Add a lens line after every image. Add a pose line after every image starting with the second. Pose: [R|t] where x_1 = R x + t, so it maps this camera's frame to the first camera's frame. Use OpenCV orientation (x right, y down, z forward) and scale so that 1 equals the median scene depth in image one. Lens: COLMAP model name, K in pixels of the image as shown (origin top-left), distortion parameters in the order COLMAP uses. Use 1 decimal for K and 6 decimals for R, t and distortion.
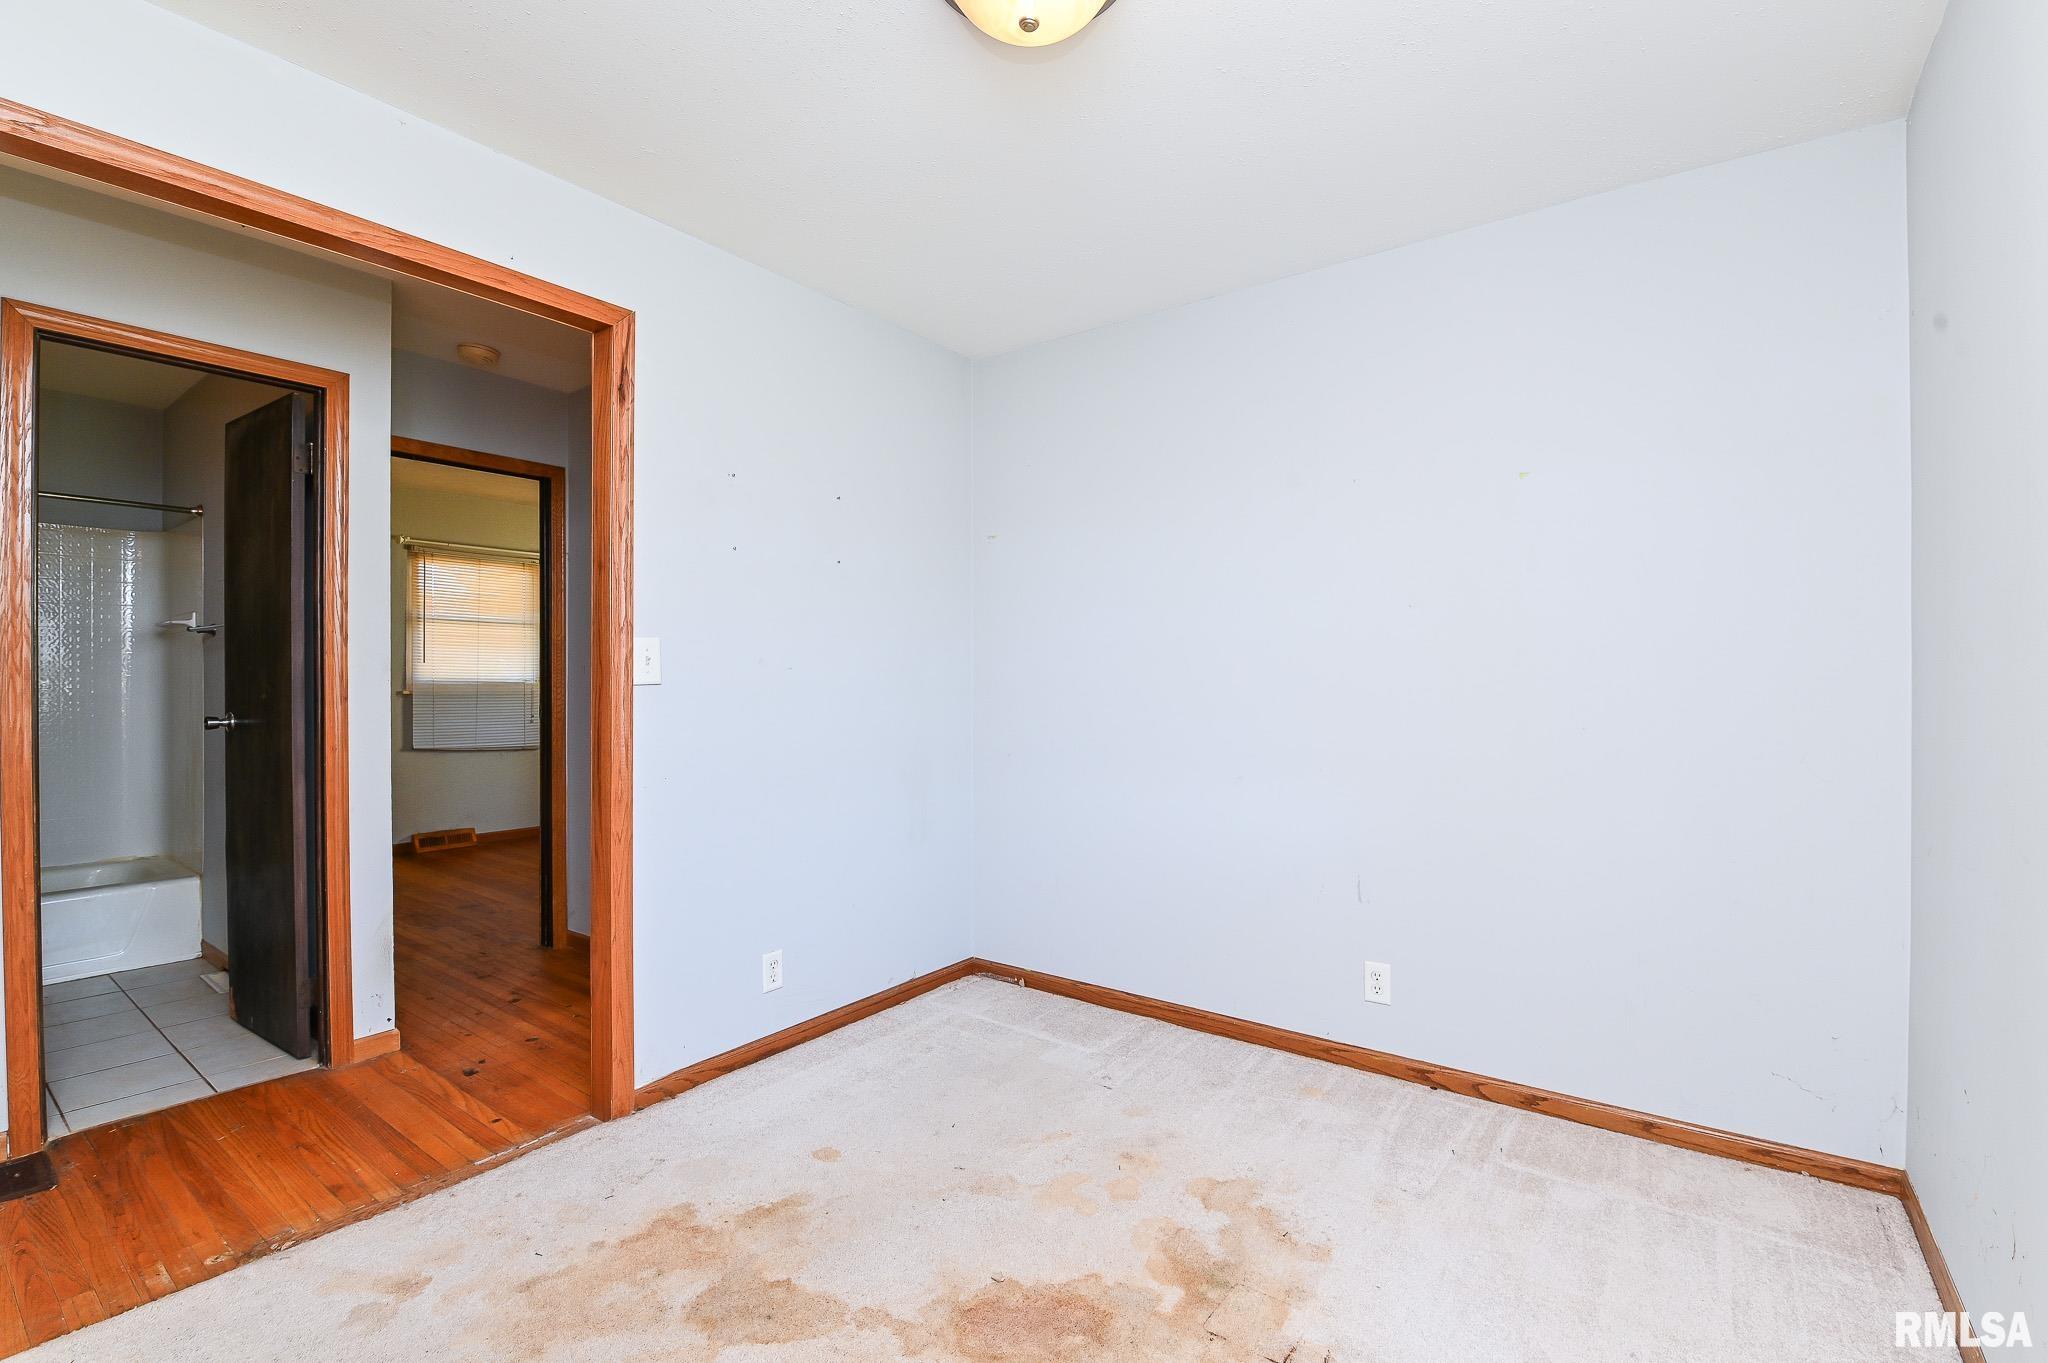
lens RADIAL K [[885.6, 0, 1021.9], [0, 885.6, 674.4], [0, 0, 1]] dist [-0.007060, -0.005836]
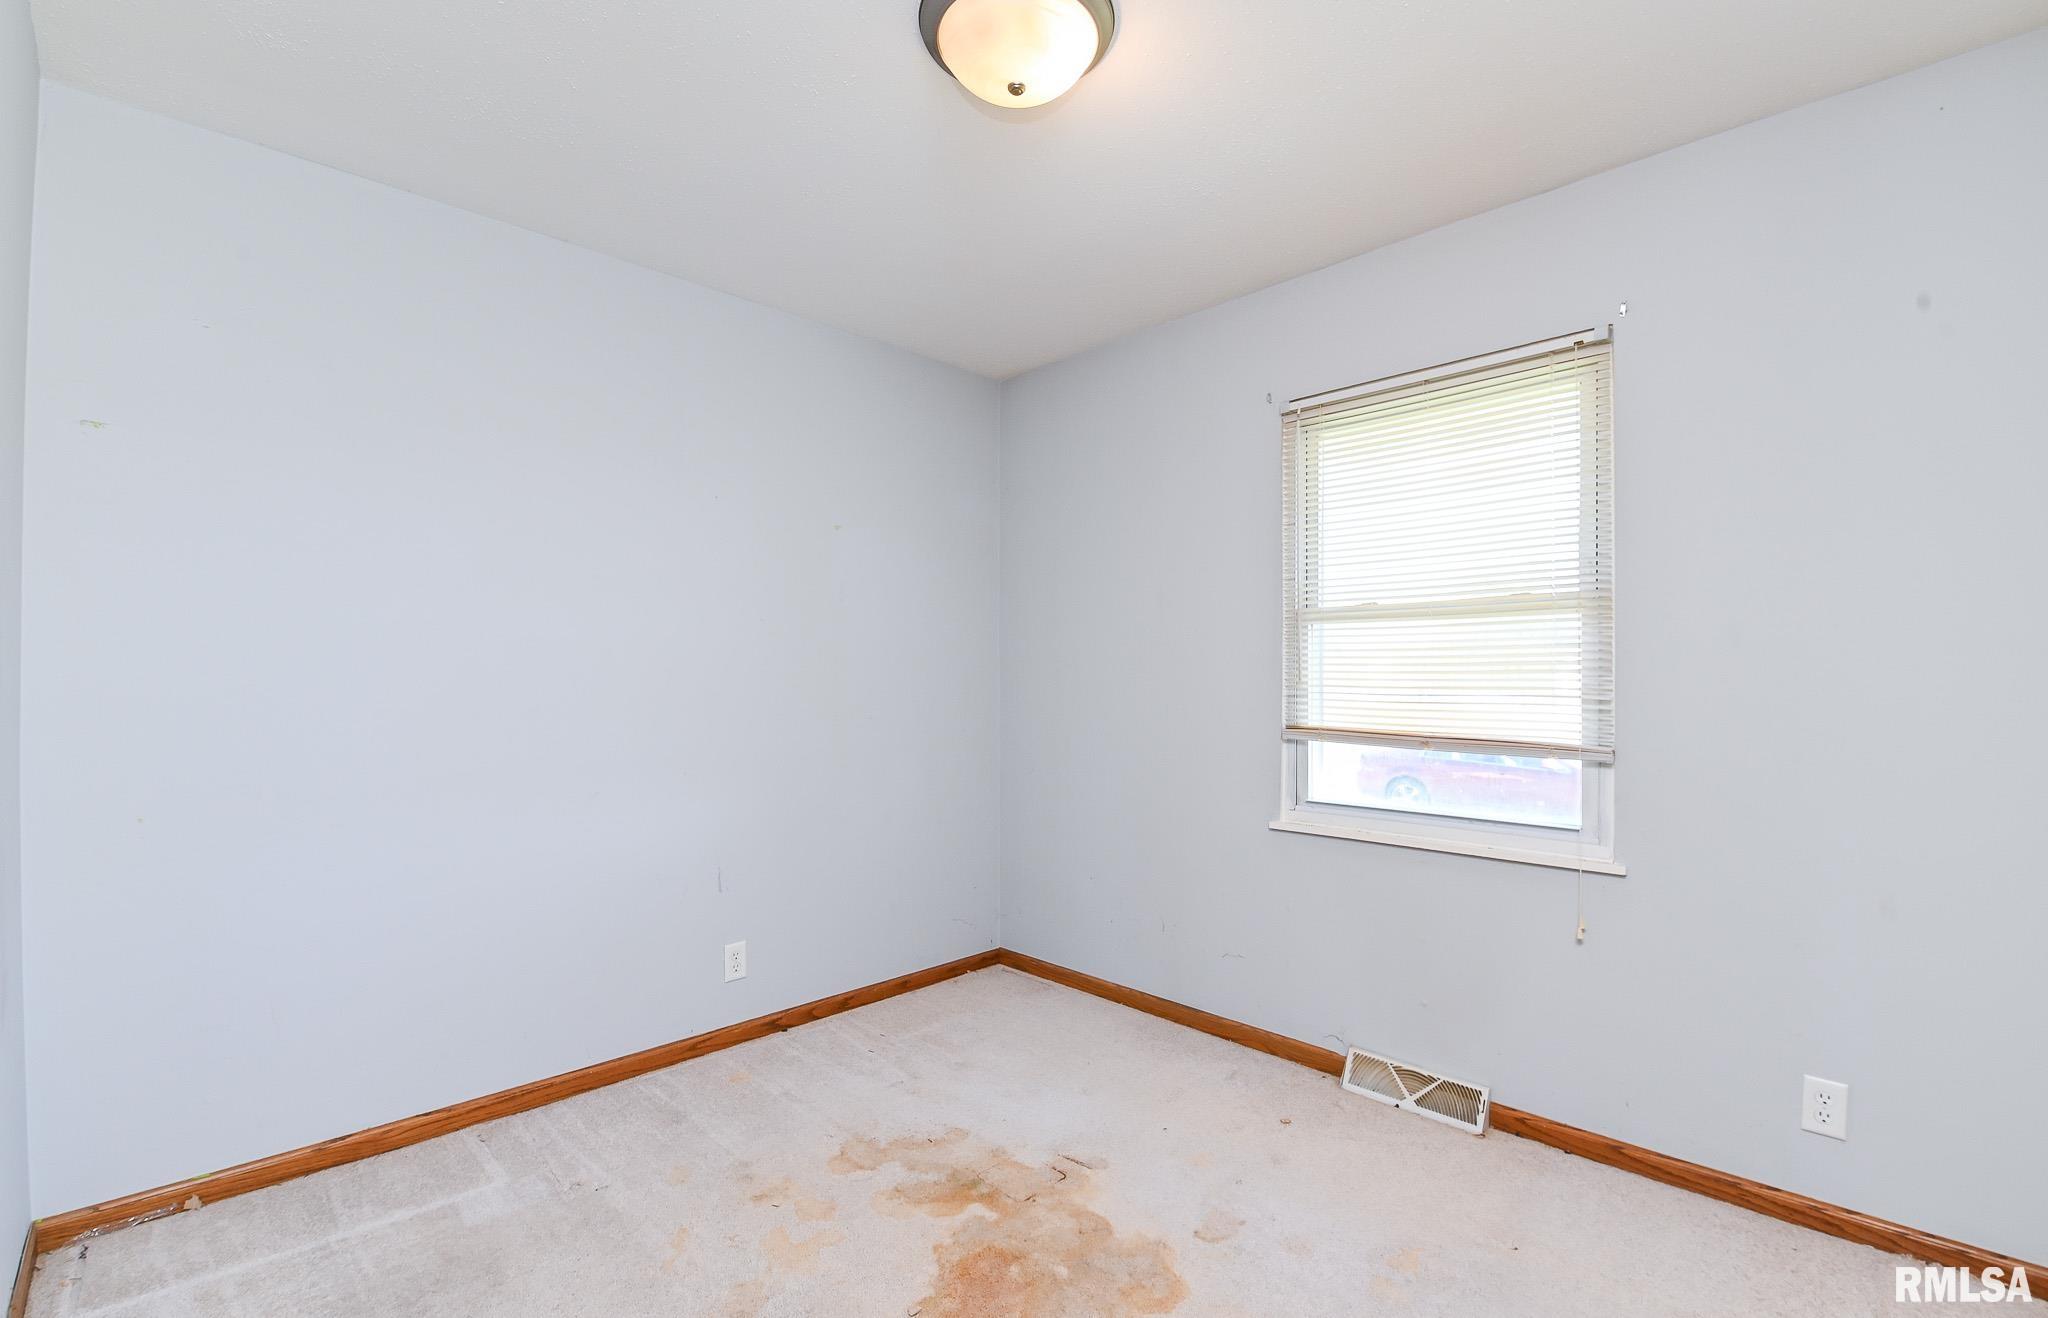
lens RADIAL K [[890.9, 0, 1024.6], [0, 890.9, 673.4], [0, 0, 1]] dist [-0.015449, -0.001378]
pose [[0.158841, 0.008568, 0.987267, -0.804555], [-0.002608, 0.999962, -0.008259, 0.005356], [-0.987301, -0.001263, 0.158857, 0.619717]]
